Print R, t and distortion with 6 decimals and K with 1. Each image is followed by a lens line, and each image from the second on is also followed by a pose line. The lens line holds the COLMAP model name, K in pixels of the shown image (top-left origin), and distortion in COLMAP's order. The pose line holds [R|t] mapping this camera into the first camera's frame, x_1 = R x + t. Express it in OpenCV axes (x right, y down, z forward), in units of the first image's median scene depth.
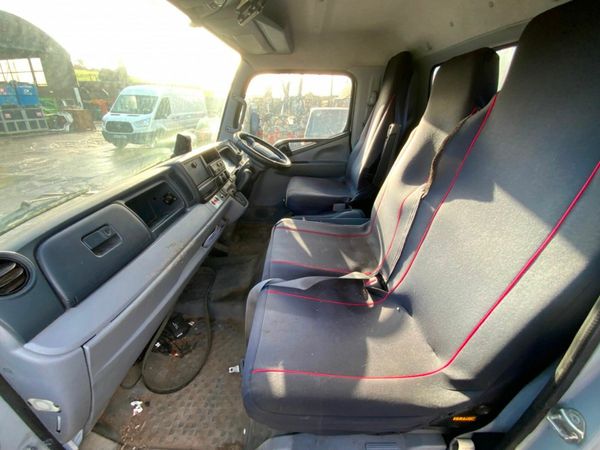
lens RADIAL K [[241.6, 0, 301.9], [0, 241.6, 226.0], [0, 0, 1]] dist [-0.002575, -0.001900]
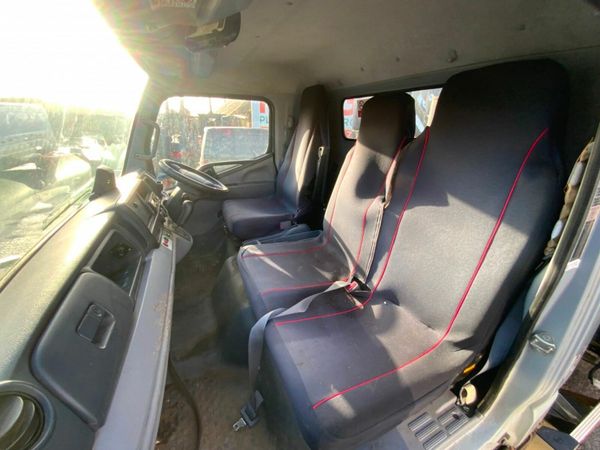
lens RADIAL K [[241.6, 0, 299.3], [0, 241.6, 225.0], [0, 0, 1]] dist [-0.002575, -0.001900]
pose [[0.904987, -0.161776, 0.393480, -0.304118], [0.185121, 0.982473, -0.021836, -0.066239], [-0.383051, 0.092603, 0.919074, 0.032288]]
